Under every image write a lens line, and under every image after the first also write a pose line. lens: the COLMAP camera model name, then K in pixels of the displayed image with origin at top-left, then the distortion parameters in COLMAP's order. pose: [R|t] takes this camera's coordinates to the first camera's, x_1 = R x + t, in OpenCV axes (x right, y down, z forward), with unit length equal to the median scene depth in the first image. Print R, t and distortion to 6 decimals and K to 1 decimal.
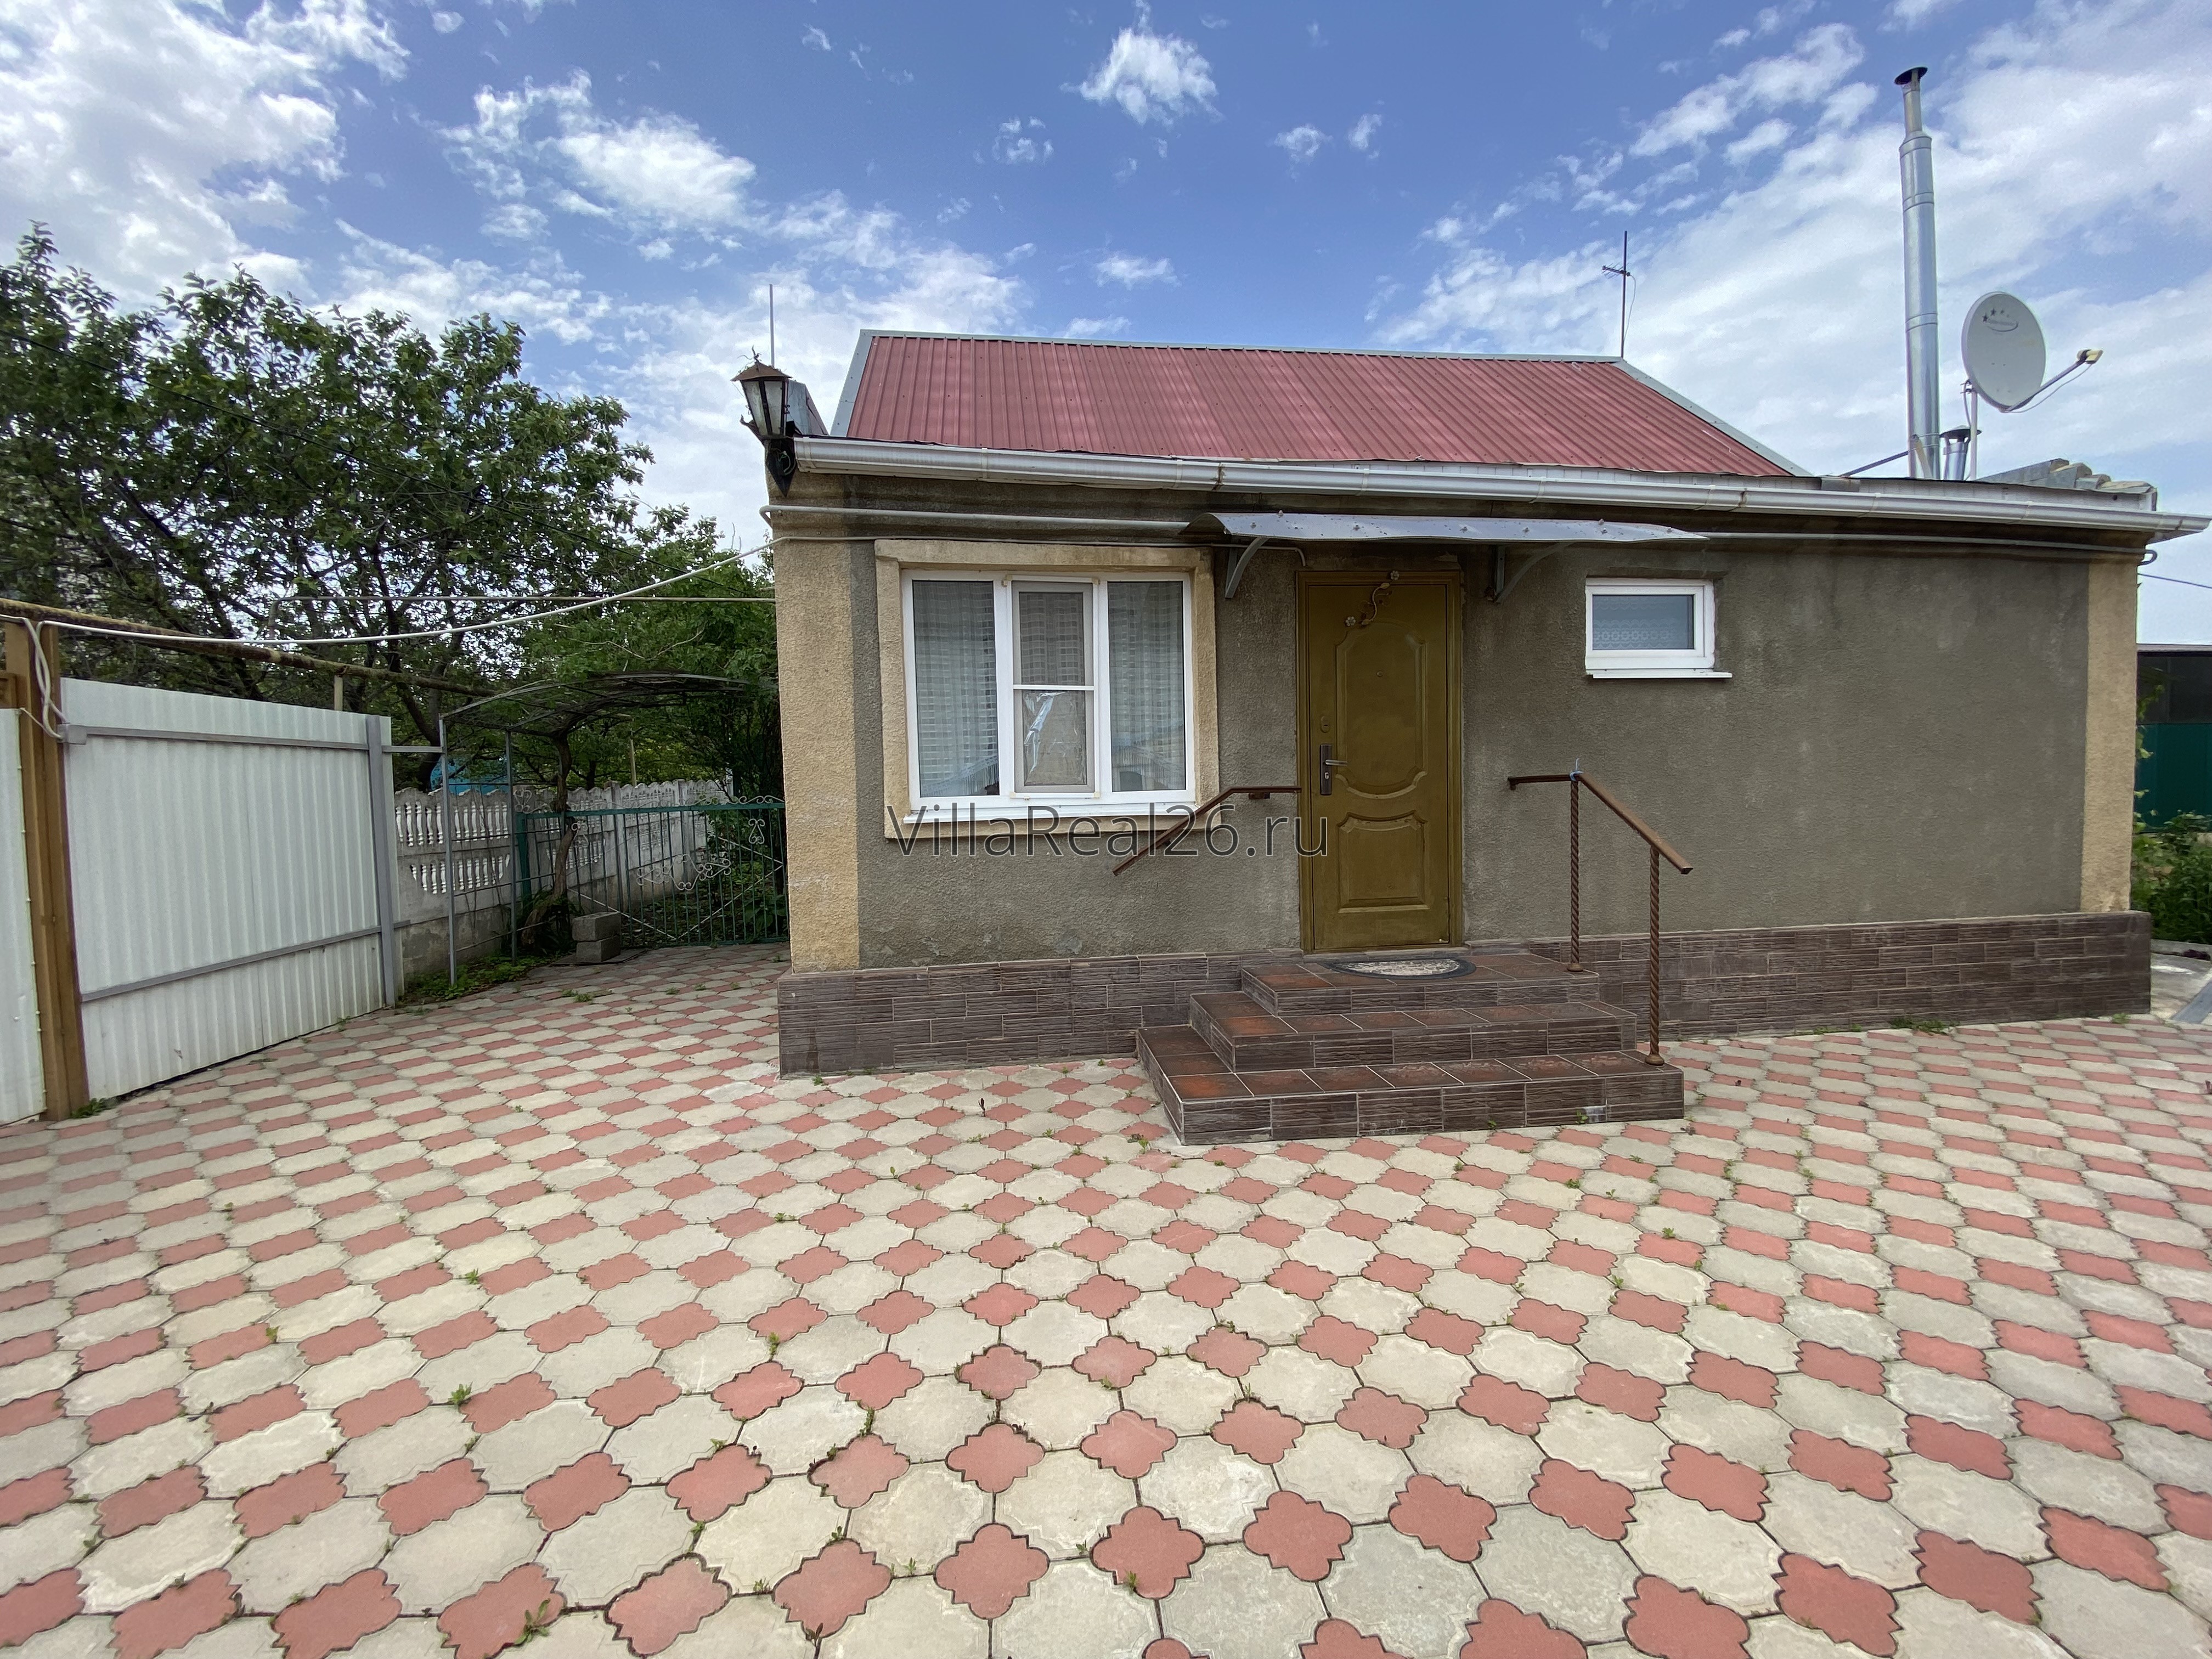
lens RADIAL K [[882.4, 0, 1106.0], [0, 882.4, 829.5], [0, 0, 1]] dist [0.034087, -0.027452]
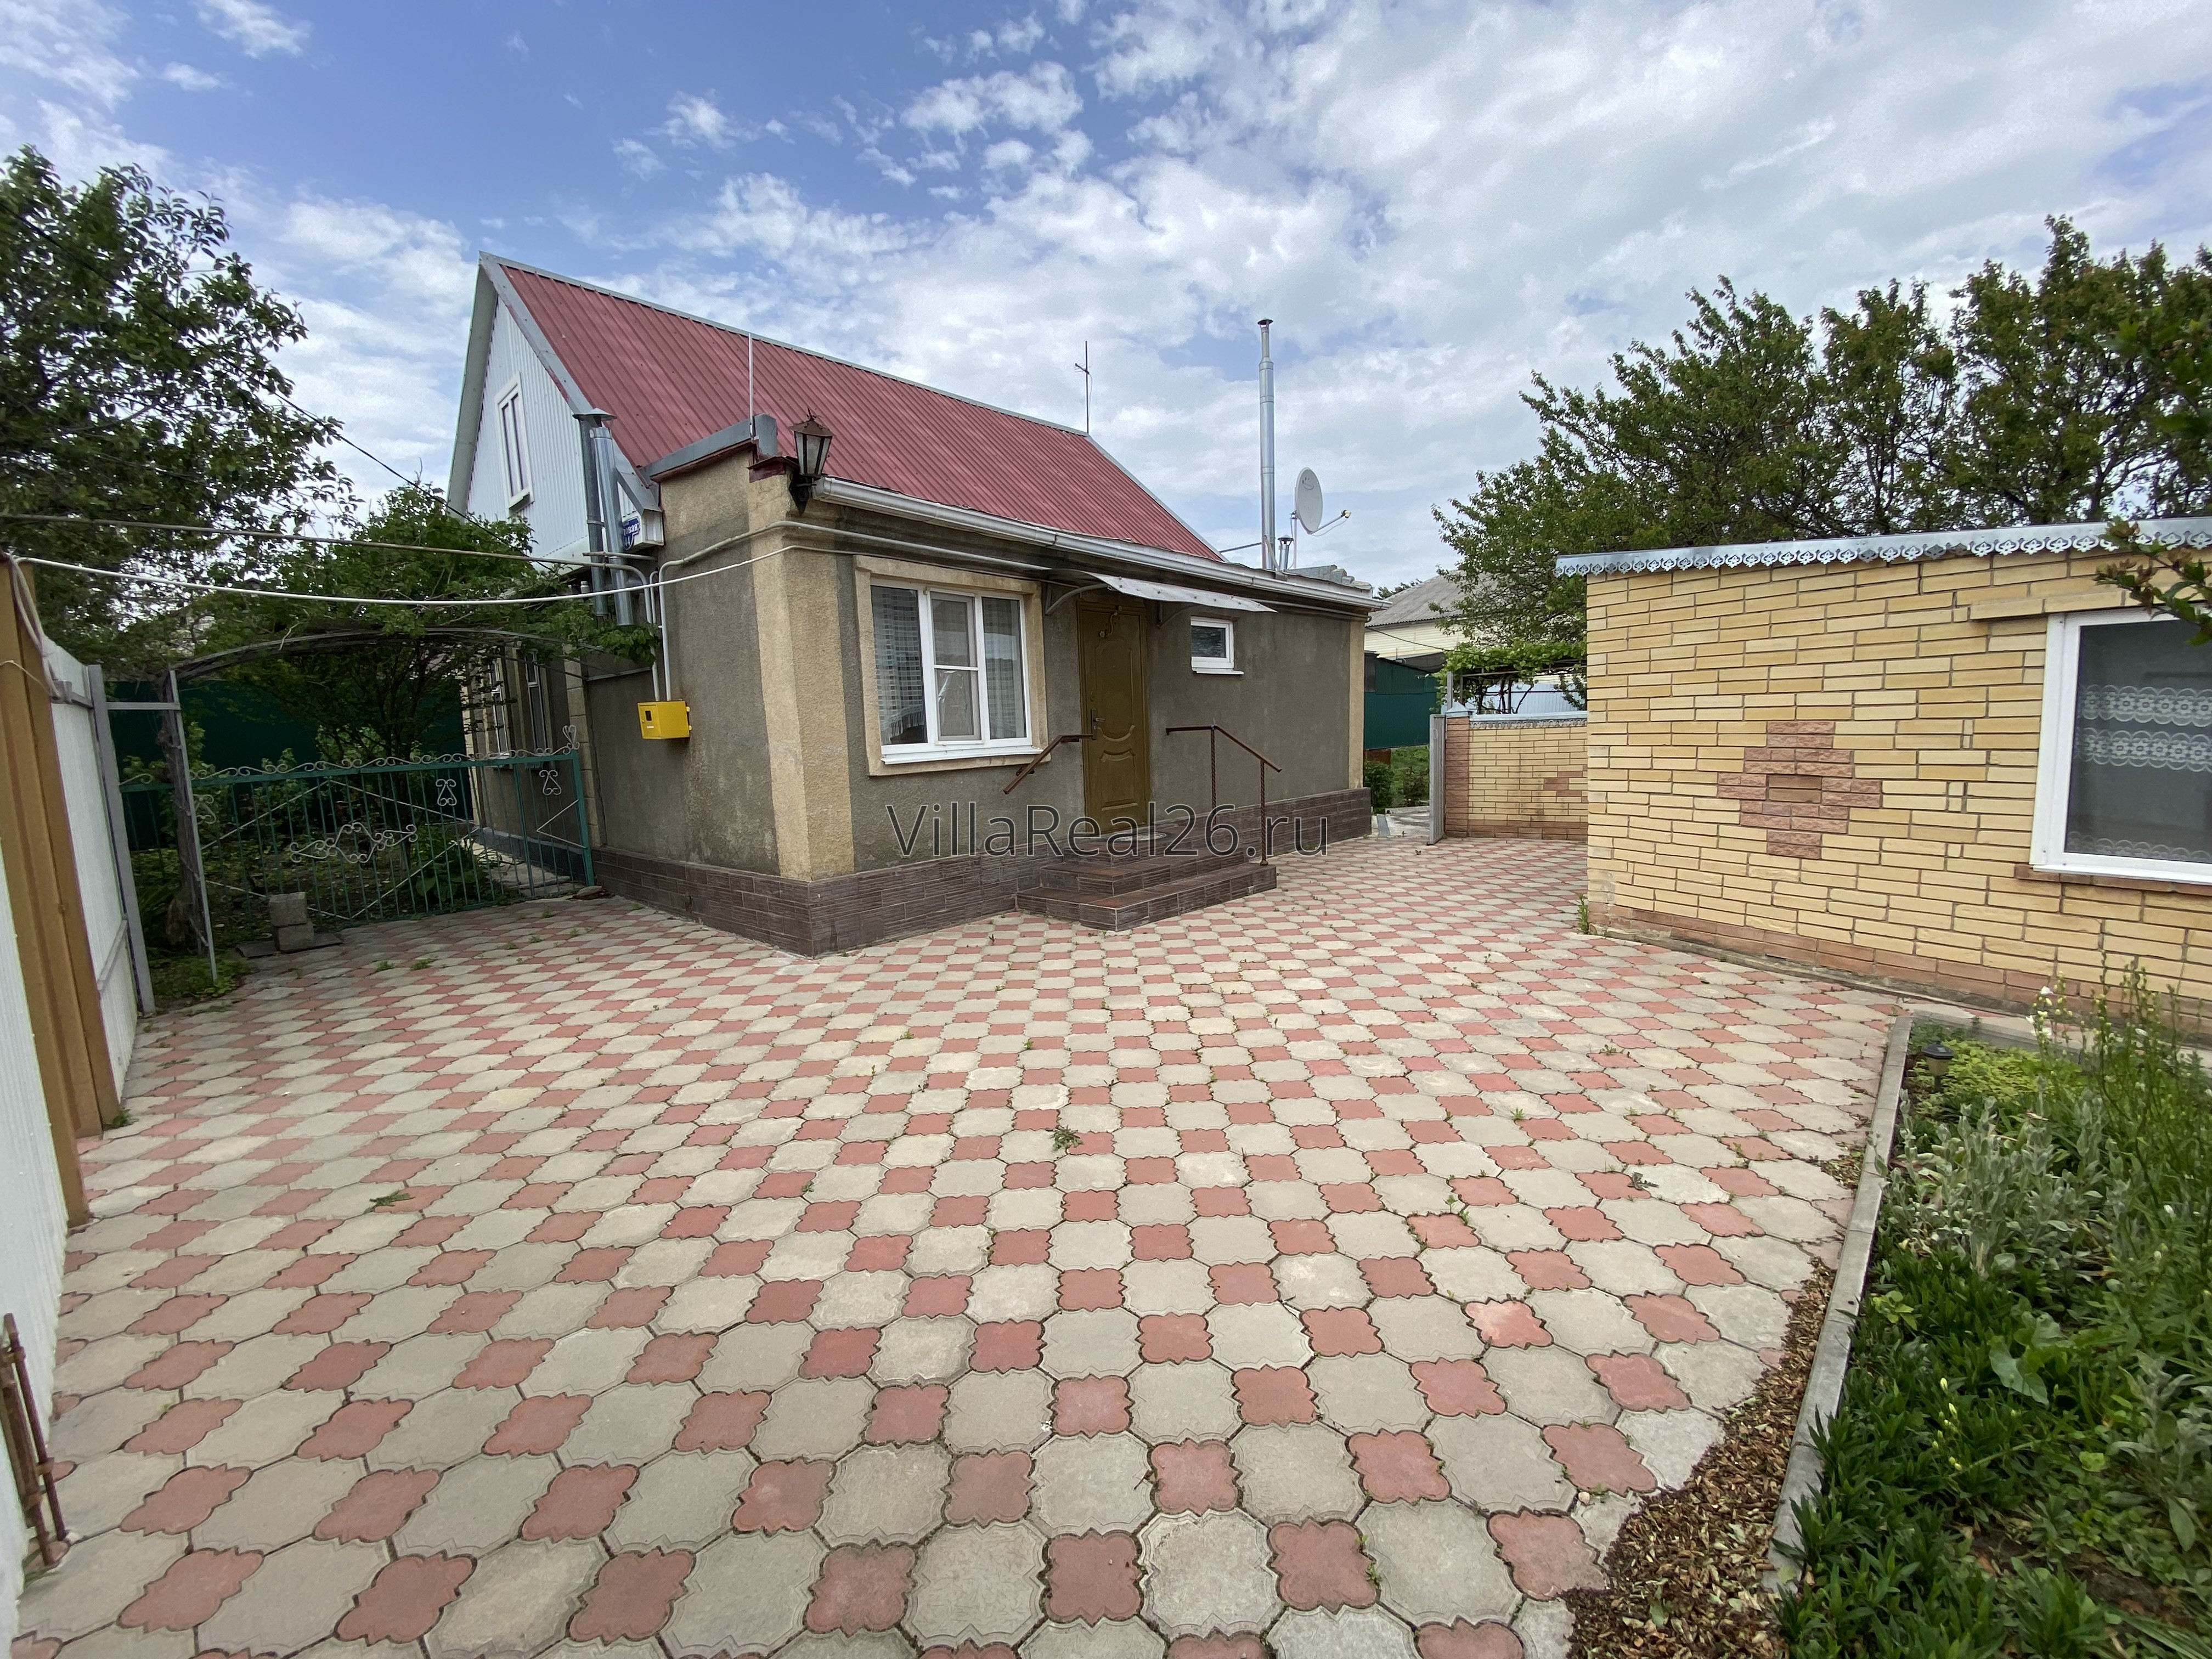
lens RADIAL K [[884.9, 0, 1113.4], [0, 884.9, 829.1], [0, 0, 1]] dist [0.031102, -0.028455]
pose [[0.753043, -0.081564, 0.652896, -0.880470], [0.041605, 0.996204, 0.076465, 0.003021], [-0.656654, -0.030418, 0.753578, -0.294219]]
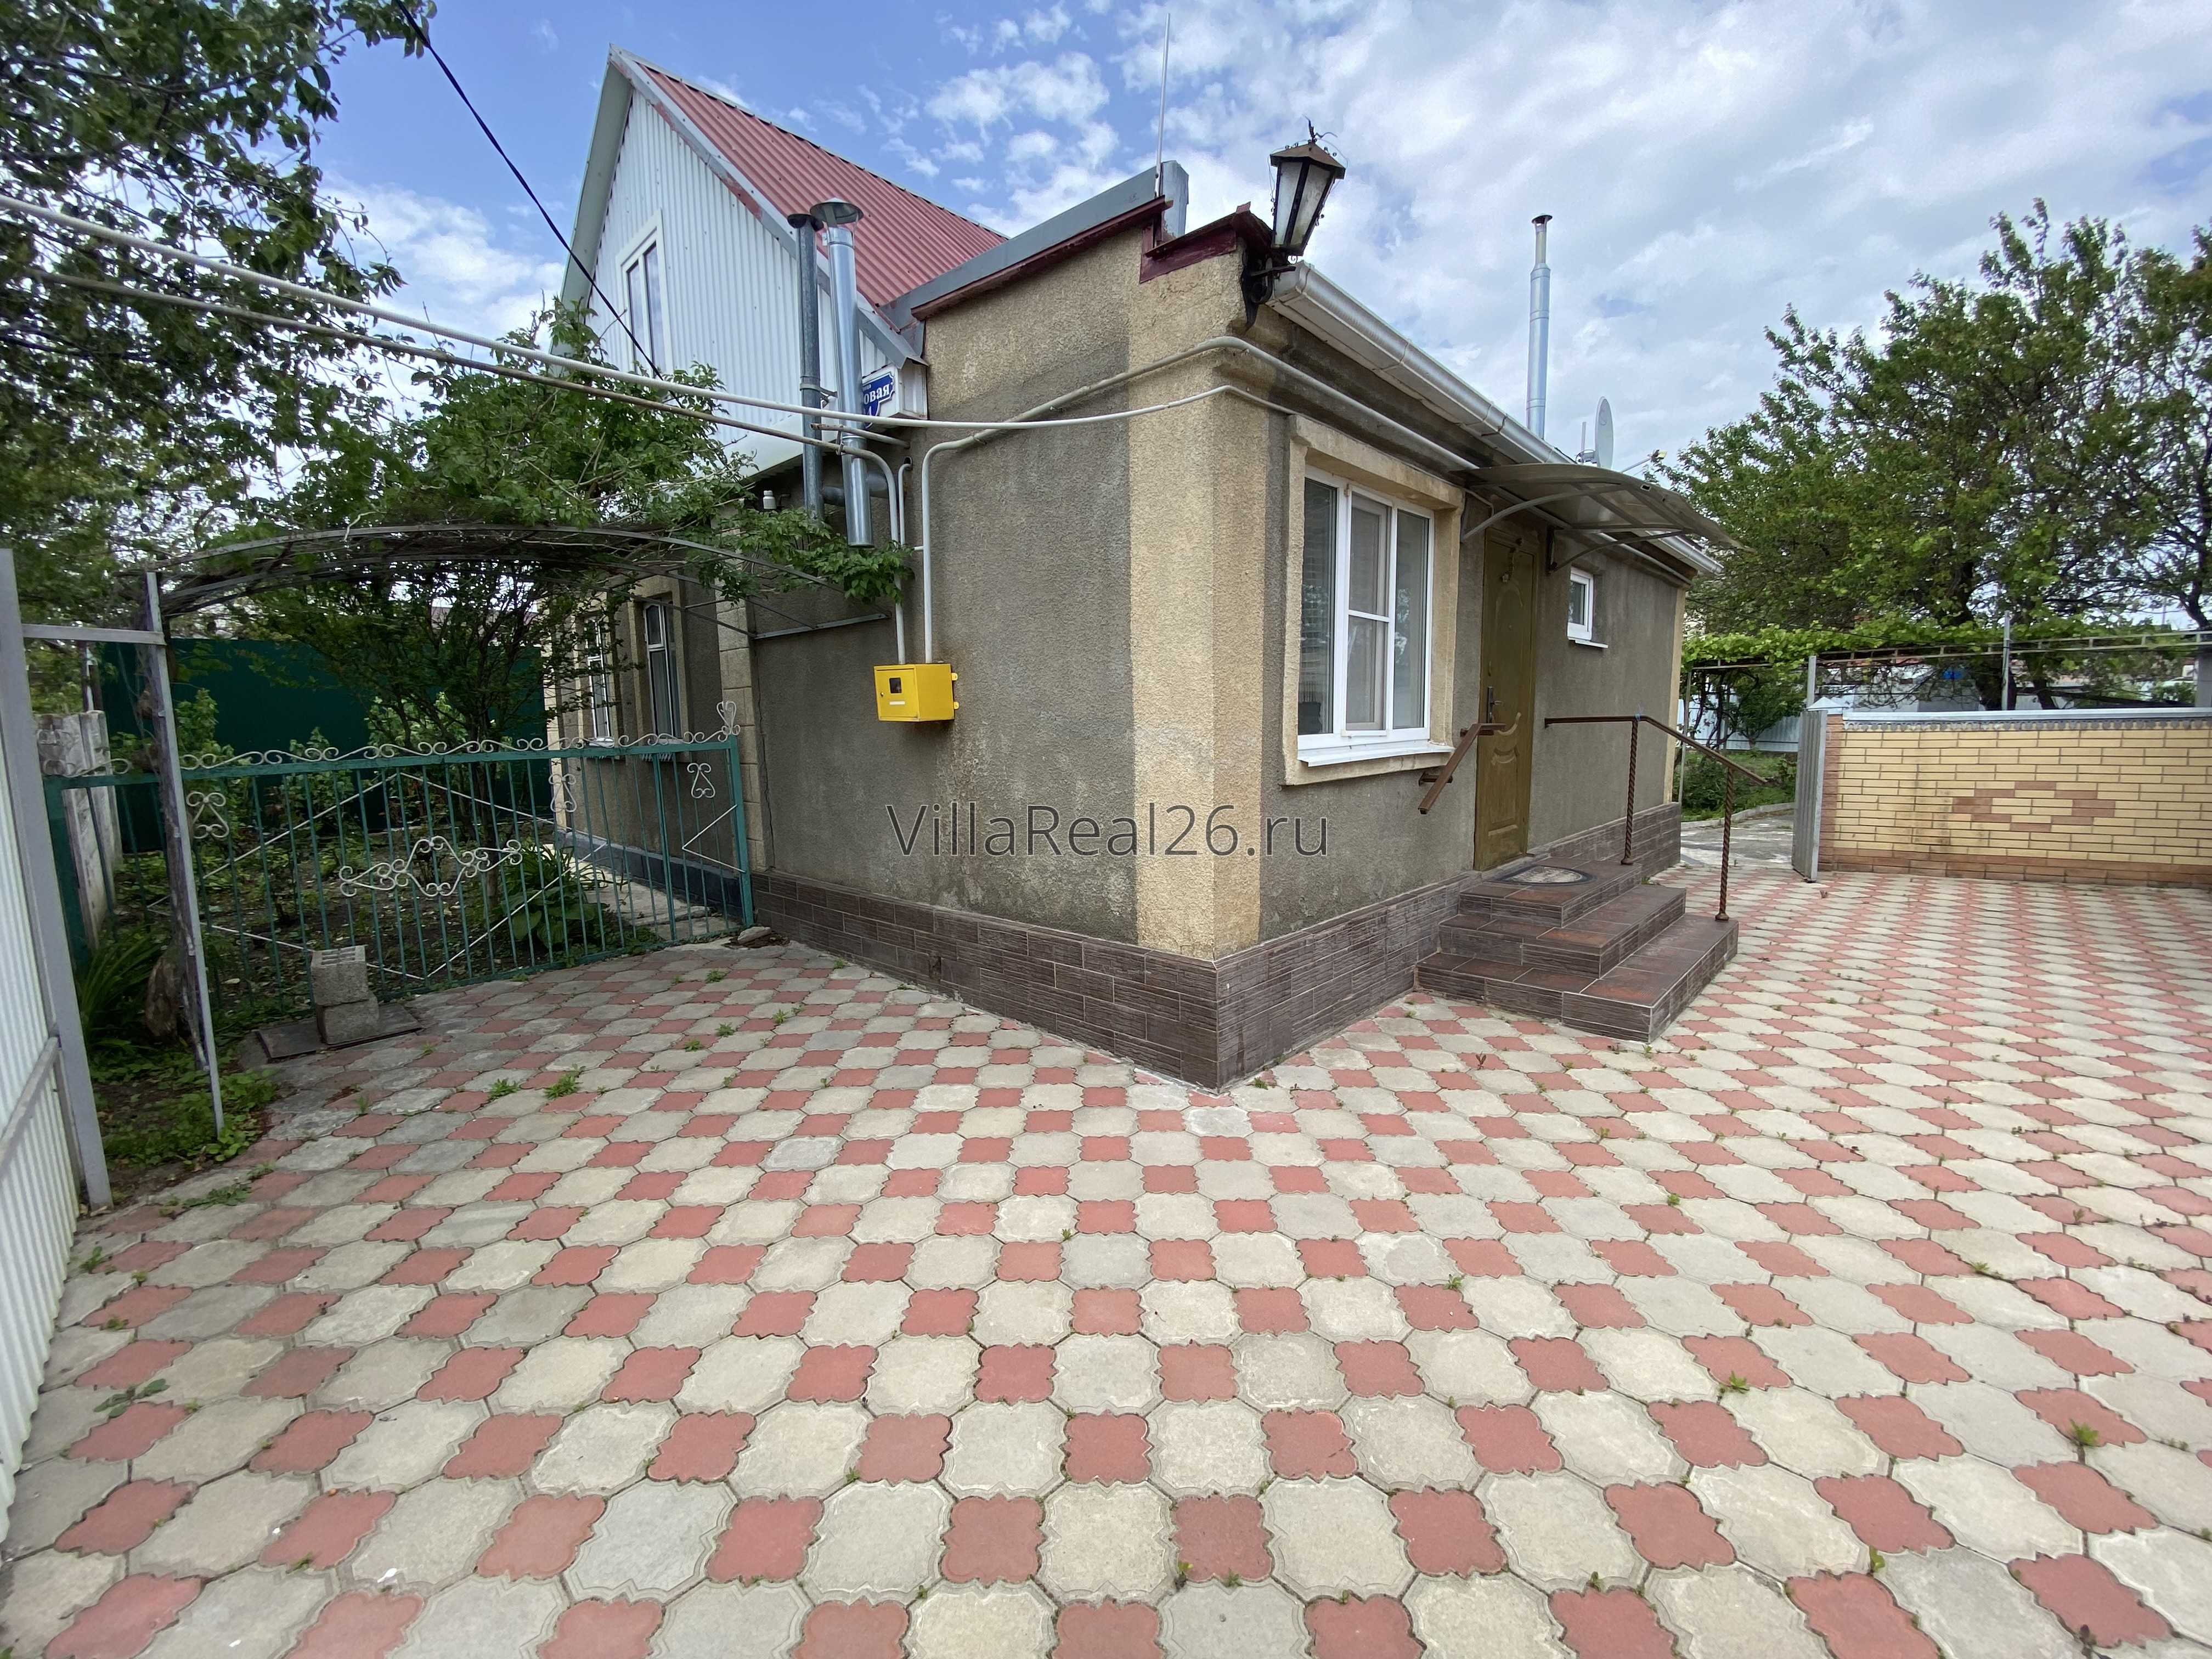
lens RADIAL K [[882.4, 0, 1106.0], [0, 882.4, 829.5], [0, 0, 1]] dist [0.034087, -0.027452]
pose [[0.764247, -0.068235, 0.641304, -0.931965], [0.022266, 0.996586, 0.079502, -0.018861], [-0.644540, -0.046480, 0.763157, 0.473355]]
